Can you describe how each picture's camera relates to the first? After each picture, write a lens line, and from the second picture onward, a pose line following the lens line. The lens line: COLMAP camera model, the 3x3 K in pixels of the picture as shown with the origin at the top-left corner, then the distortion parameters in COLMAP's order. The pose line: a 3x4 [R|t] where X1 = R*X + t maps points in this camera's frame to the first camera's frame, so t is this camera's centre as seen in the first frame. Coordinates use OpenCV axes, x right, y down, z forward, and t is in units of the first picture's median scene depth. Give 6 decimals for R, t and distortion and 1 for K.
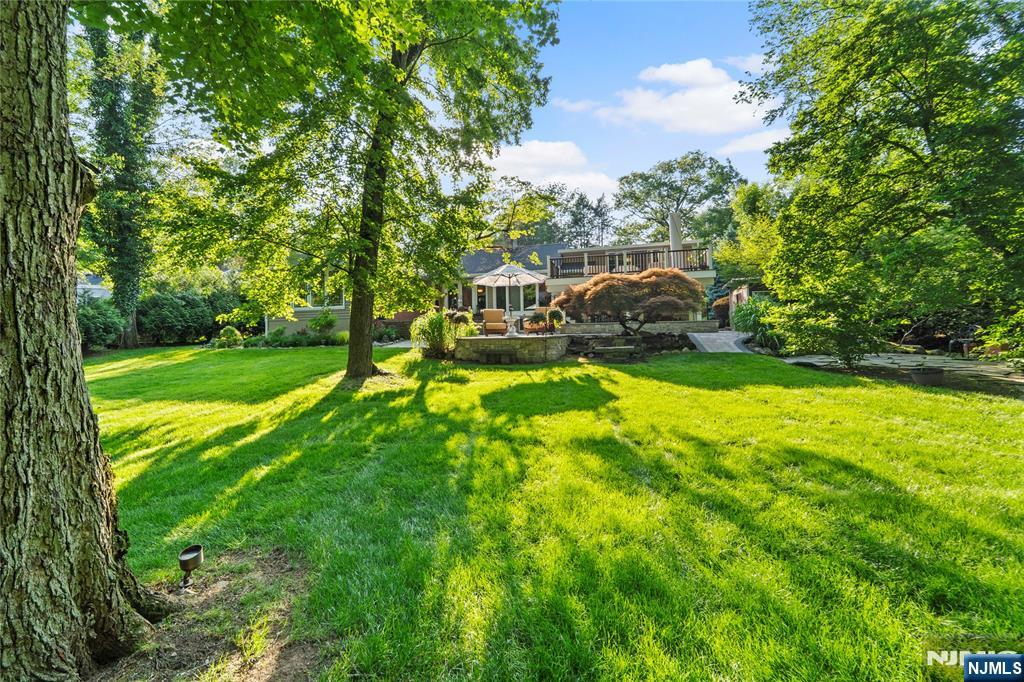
lens RADIAL K [[419.0, 0, 506.4], [0, 419.0, 339.2], [0, 0, 1]] dist [0.000898, -0.000240]
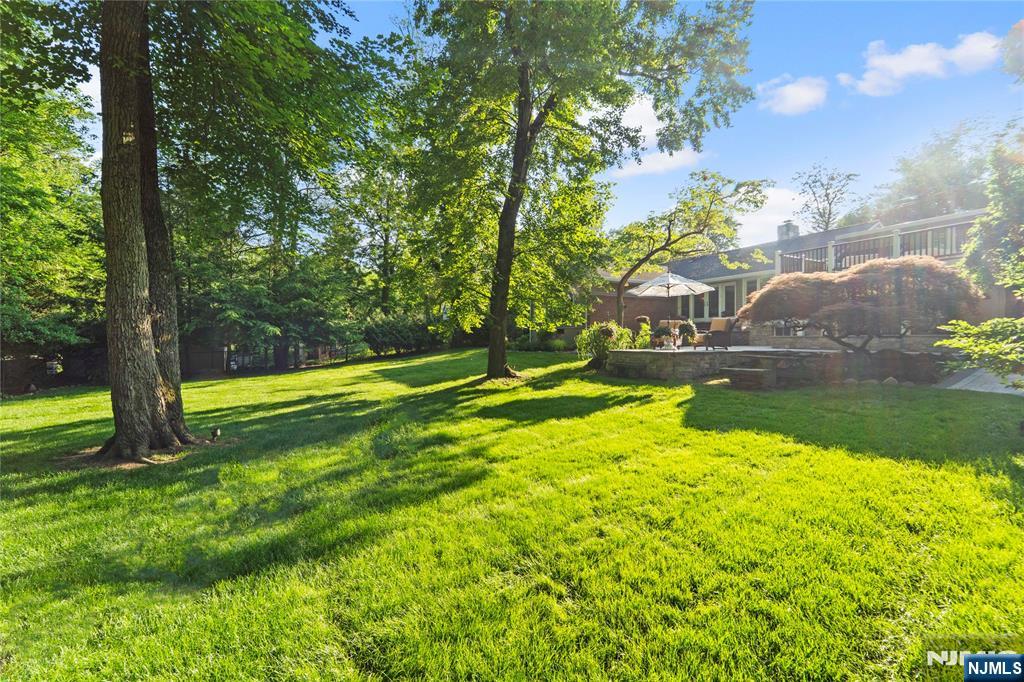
lens RADIAL K [[419.0, 0, 506.4], [0, 419.0, 339.2], [0, 0, 1]] dist [0.000898, -0.000240]
pose [[0.686711, 0.019943, -0.726657, 0.449985], [-0.025614, 0.999667, 0.003230, -0.025195], [0.726479, 0.016395, 0.686993, 0.087034]]
